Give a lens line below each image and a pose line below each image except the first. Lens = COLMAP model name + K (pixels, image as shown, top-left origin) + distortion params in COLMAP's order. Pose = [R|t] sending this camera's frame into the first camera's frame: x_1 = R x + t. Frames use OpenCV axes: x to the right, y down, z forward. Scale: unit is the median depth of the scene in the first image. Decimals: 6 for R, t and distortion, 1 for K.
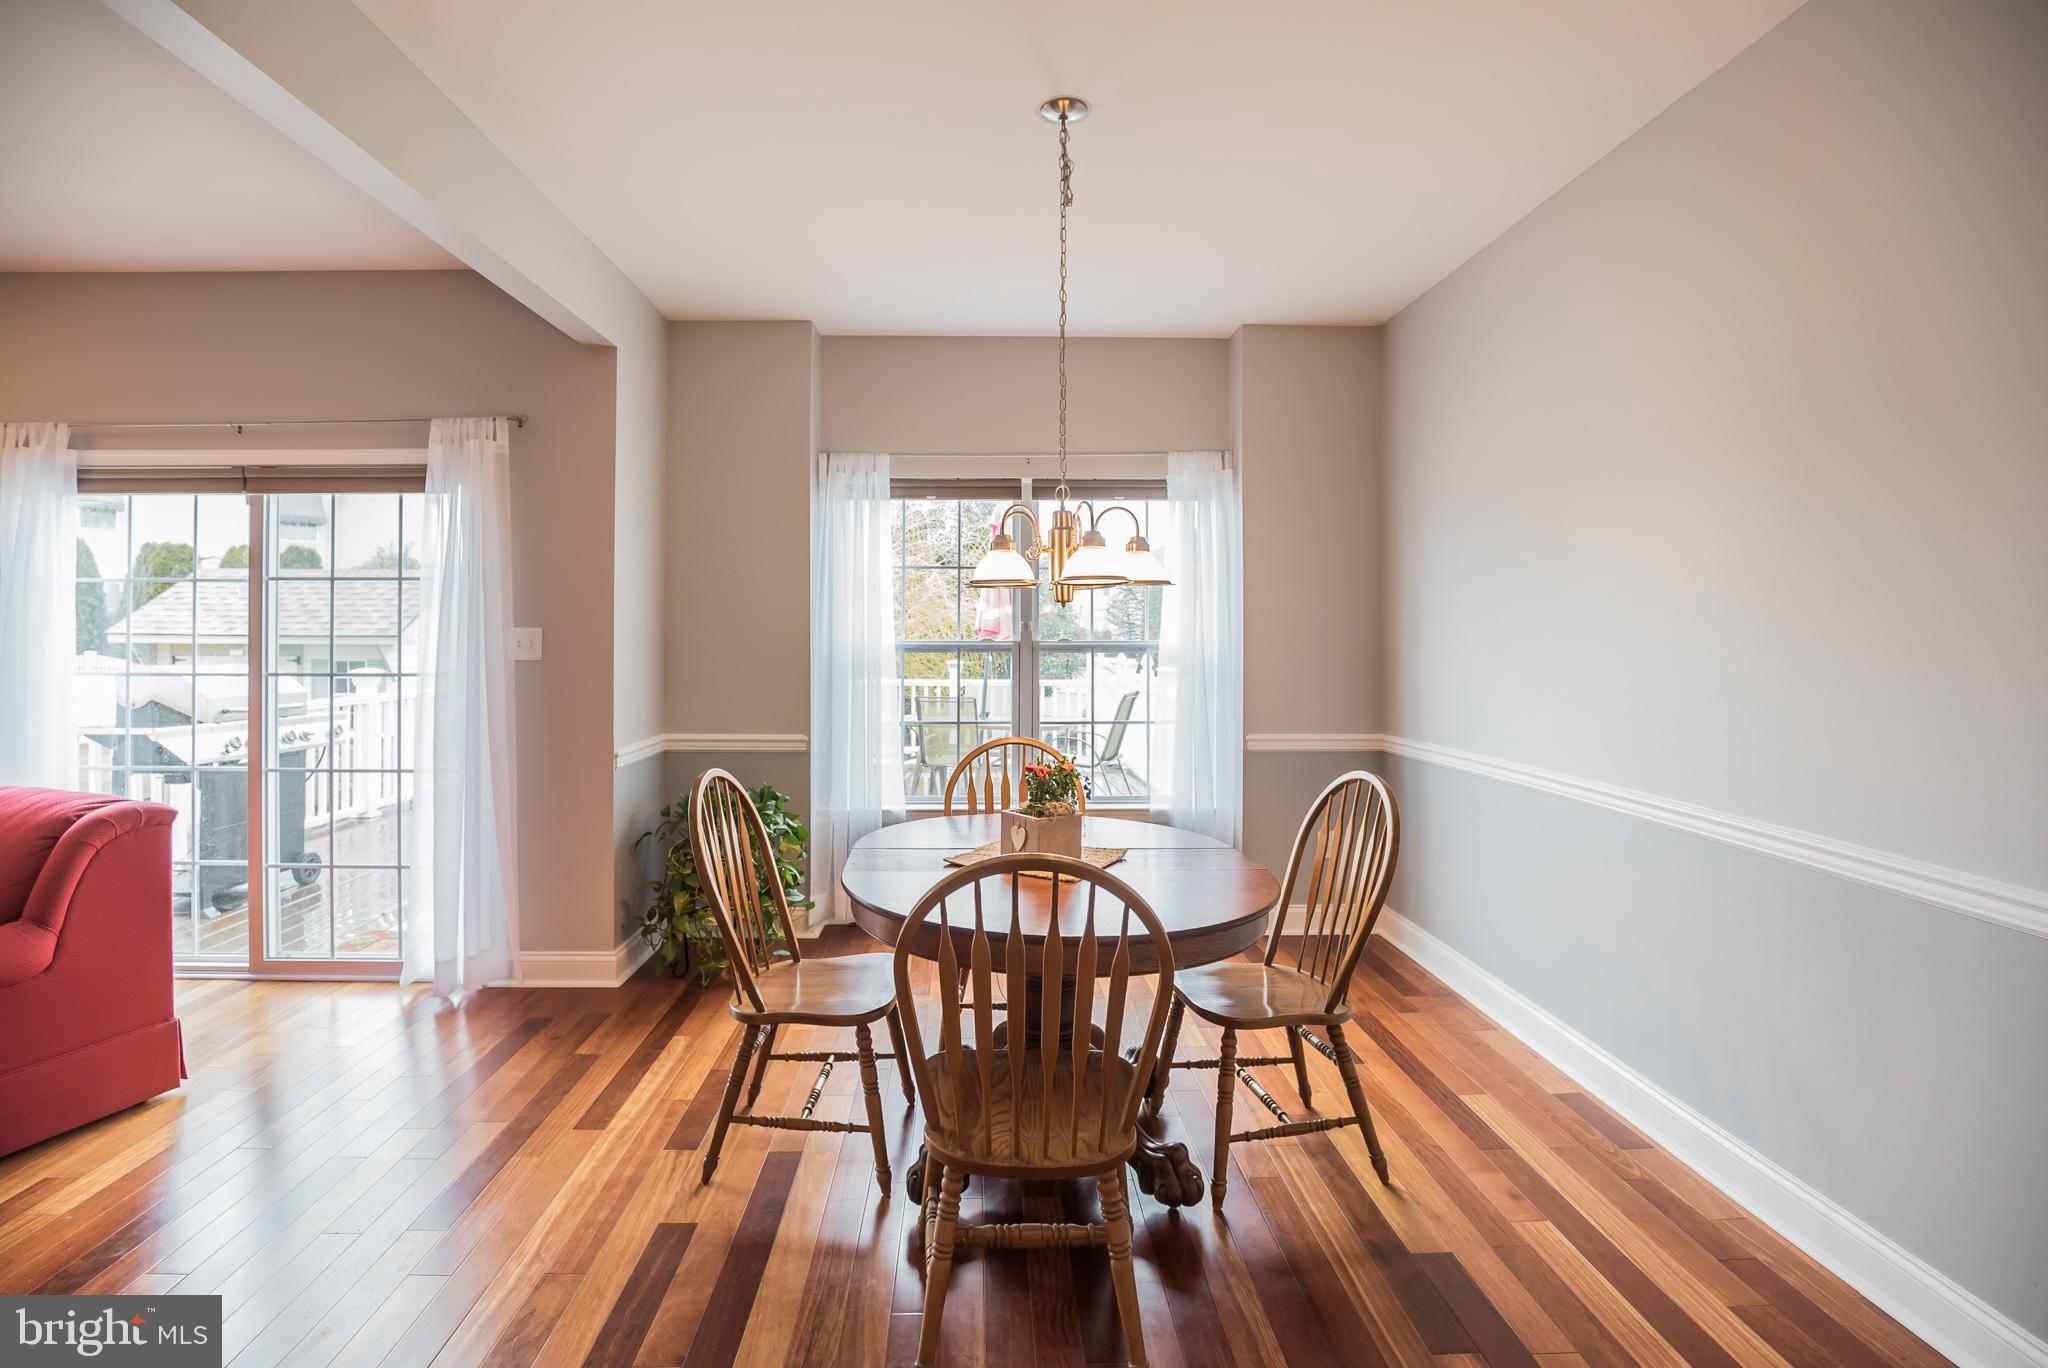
lens RADIAL K [[959.3, 0, 952.9], [0, 959.3, 622.6], [0, 0, 1]] dist [-0.050675, 0.000051]
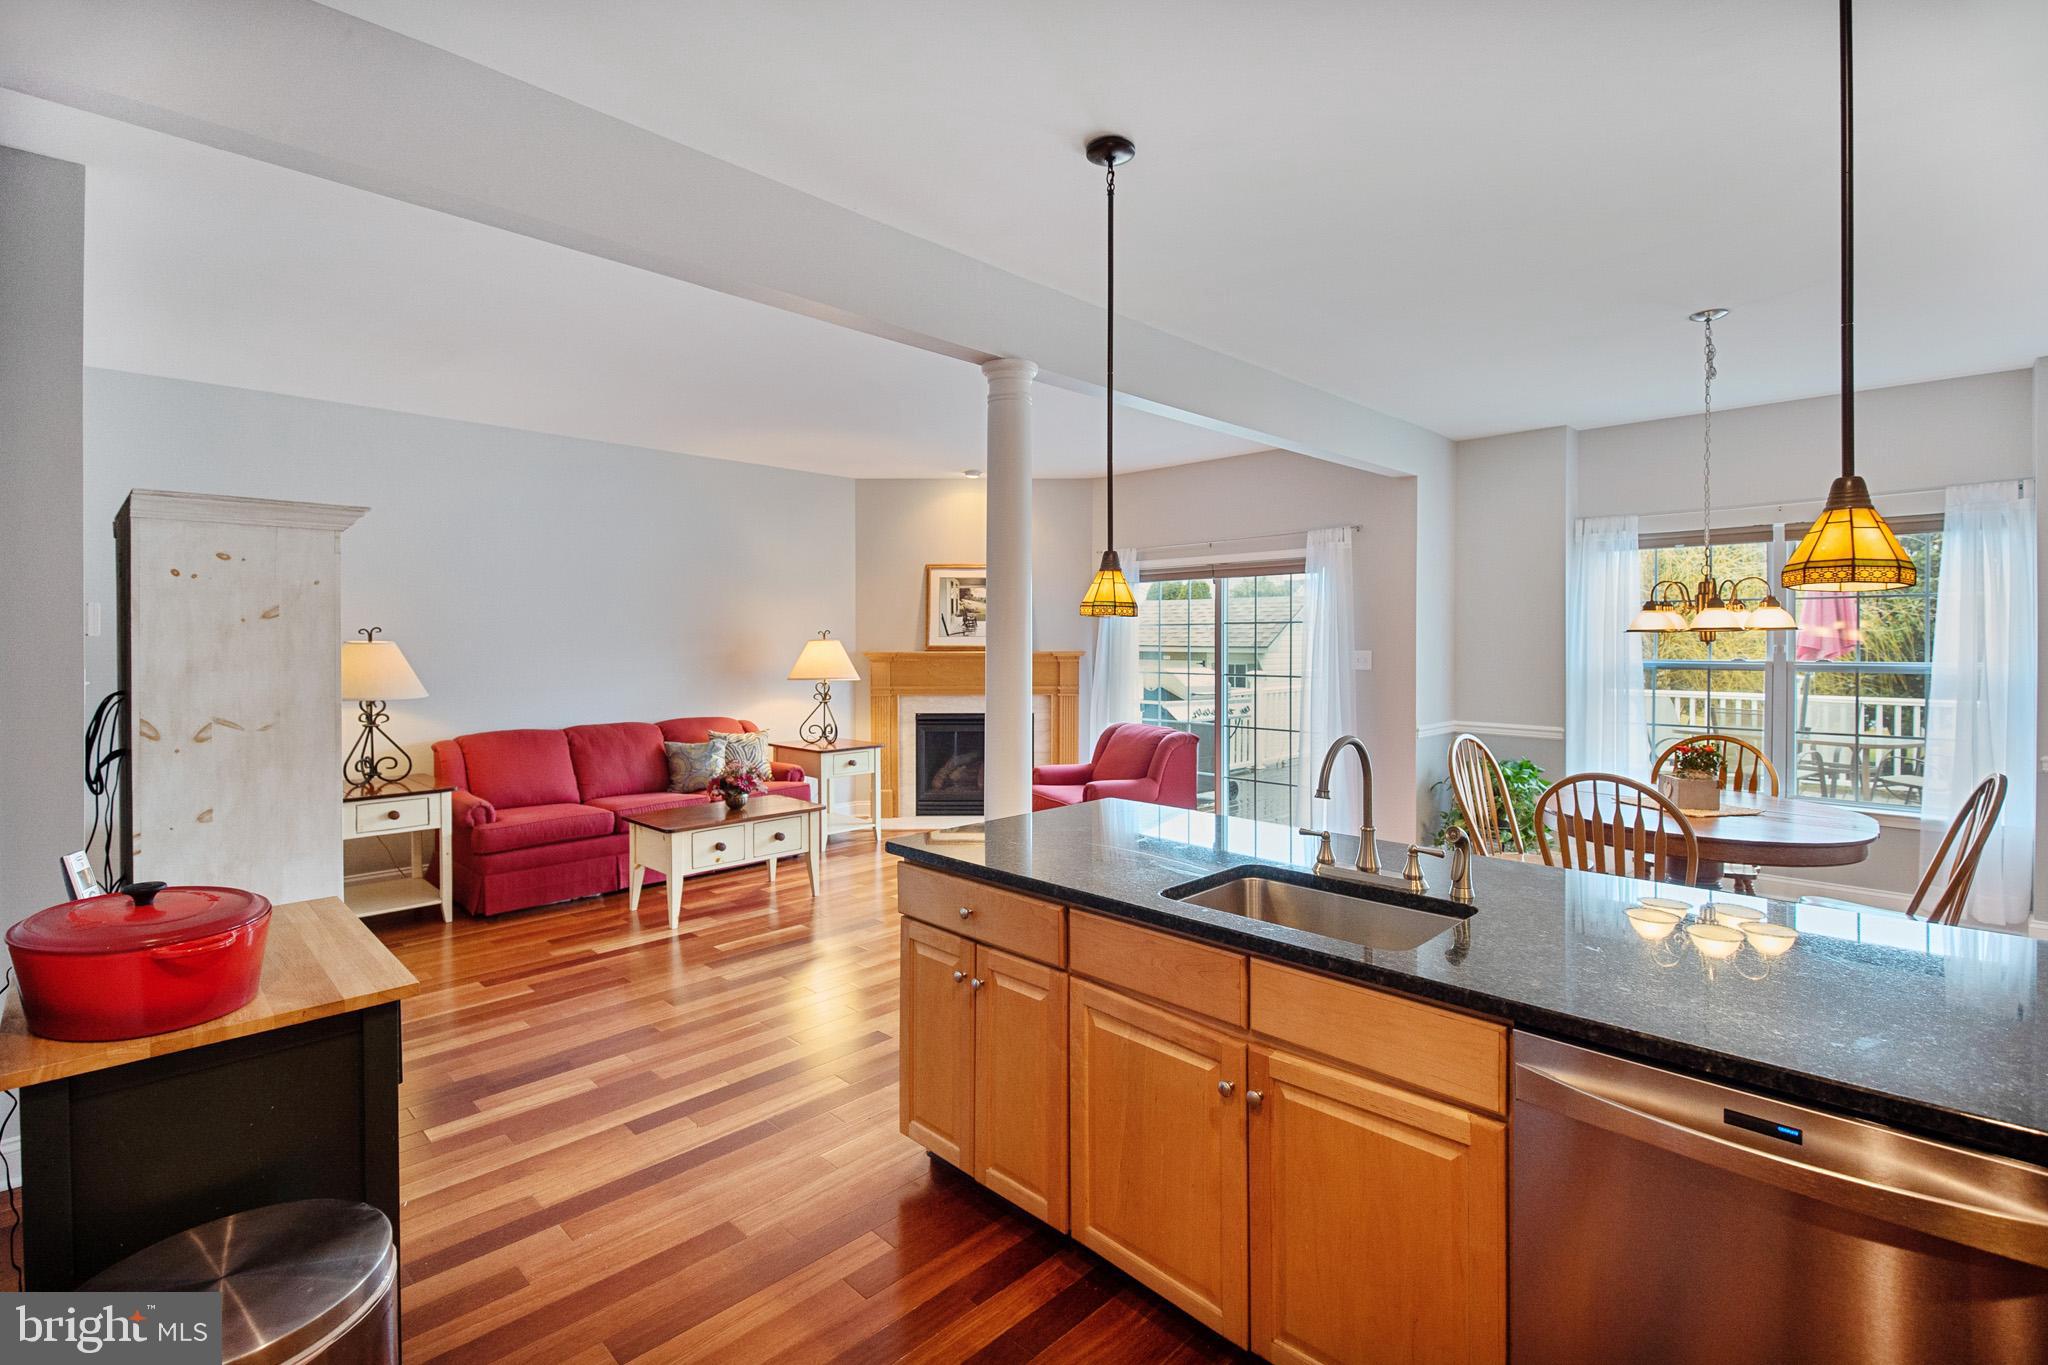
lens RADIAL K [[940.2, 0, 1020.6], [0, 940.2, 659.9], [0, 0, 1]] dist [0.000518, 0.000016]
pose [[0.719712, 0.014470, -0.694122, 0.269643], [0.010032, 0.999462, 0.031237, -0.036229], [0.694200, -0.029445, 0.719179, -0.614066]]
